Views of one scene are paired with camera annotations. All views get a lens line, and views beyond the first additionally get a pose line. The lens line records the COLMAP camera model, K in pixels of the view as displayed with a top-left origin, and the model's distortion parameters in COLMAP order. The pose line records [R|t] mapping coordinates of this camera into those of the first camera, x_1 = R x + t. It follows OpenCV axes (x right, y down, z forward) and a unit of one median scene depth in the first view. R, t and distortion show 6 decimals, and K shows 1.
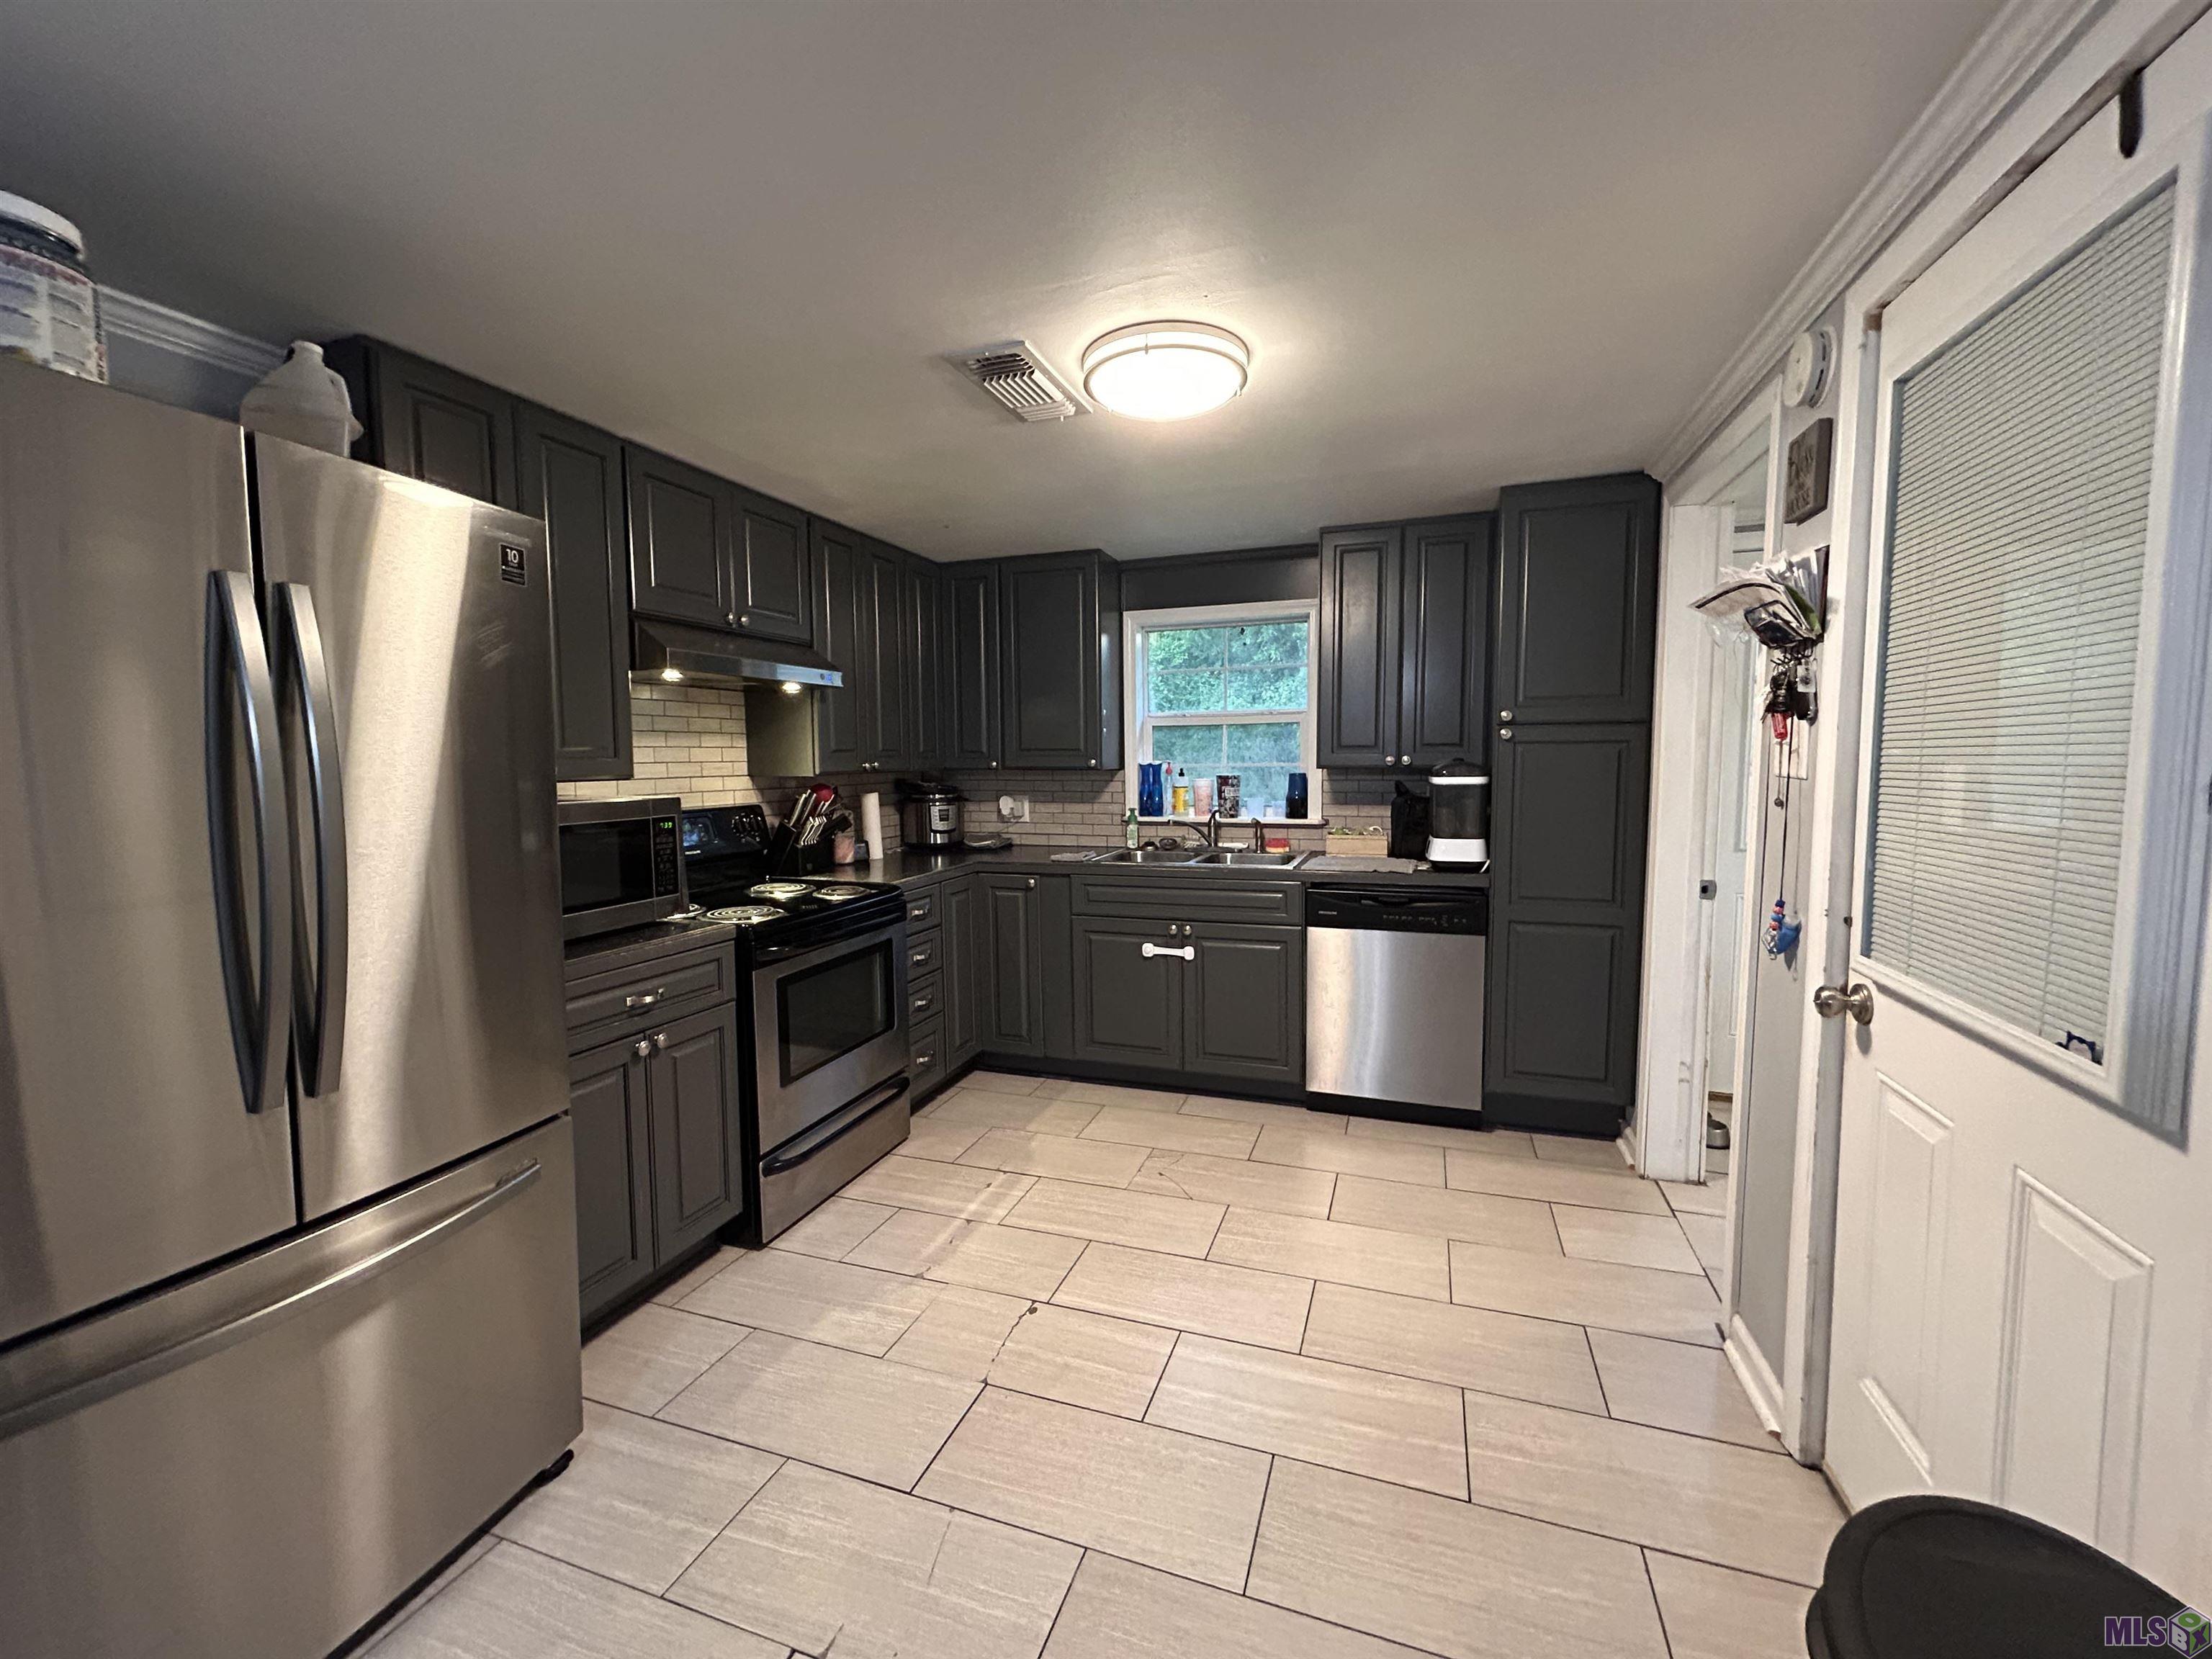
lens RADIAL K [[890.6, 0, 1111.7], [0, 890.6, 824.9], [0, 0, 1]] dist [0.000380, -0.000003]
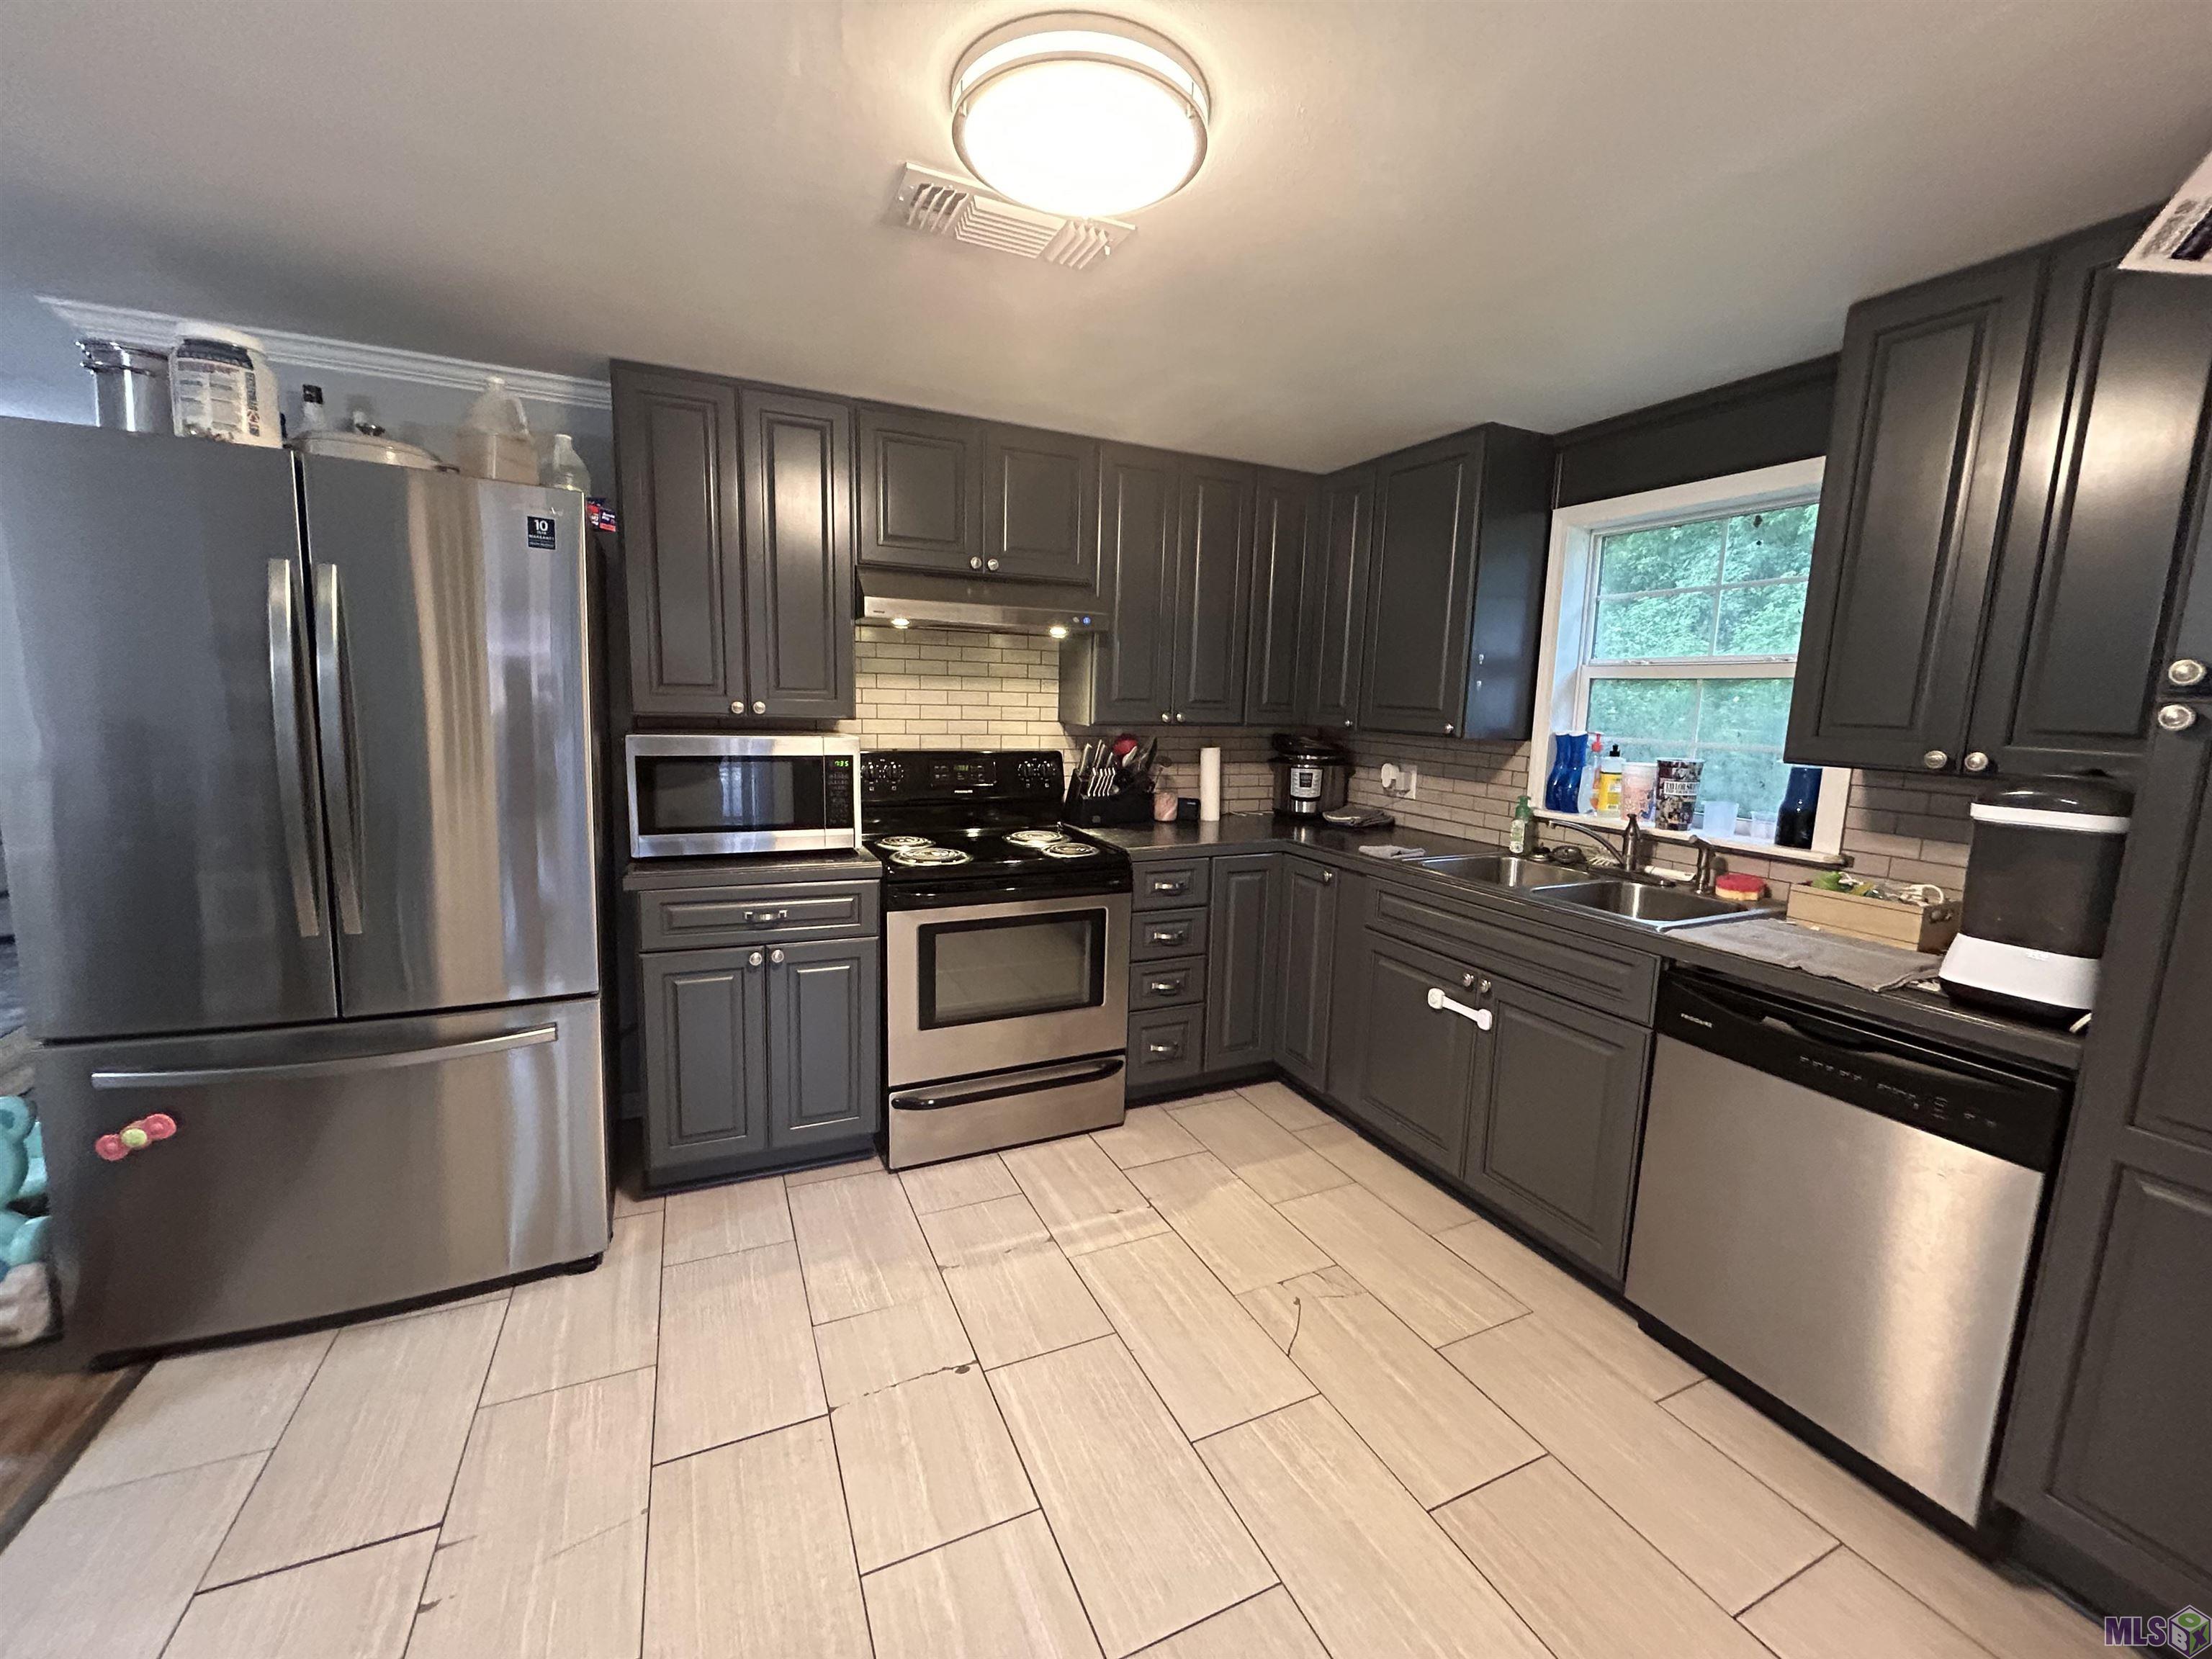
lens RADIAL K [[890.6, 0, 1111.0], [0, 890.6, 828.8], [0, 0, 1]] dist [0.000380, -0.000003]
pose [[0.698705, 0.137228, -0.702125, 0.338122], [-0.090596, 0.990502, 0.103437, -0.042646], [0.709650, -0.008662, 0.704501, 0.318888]]
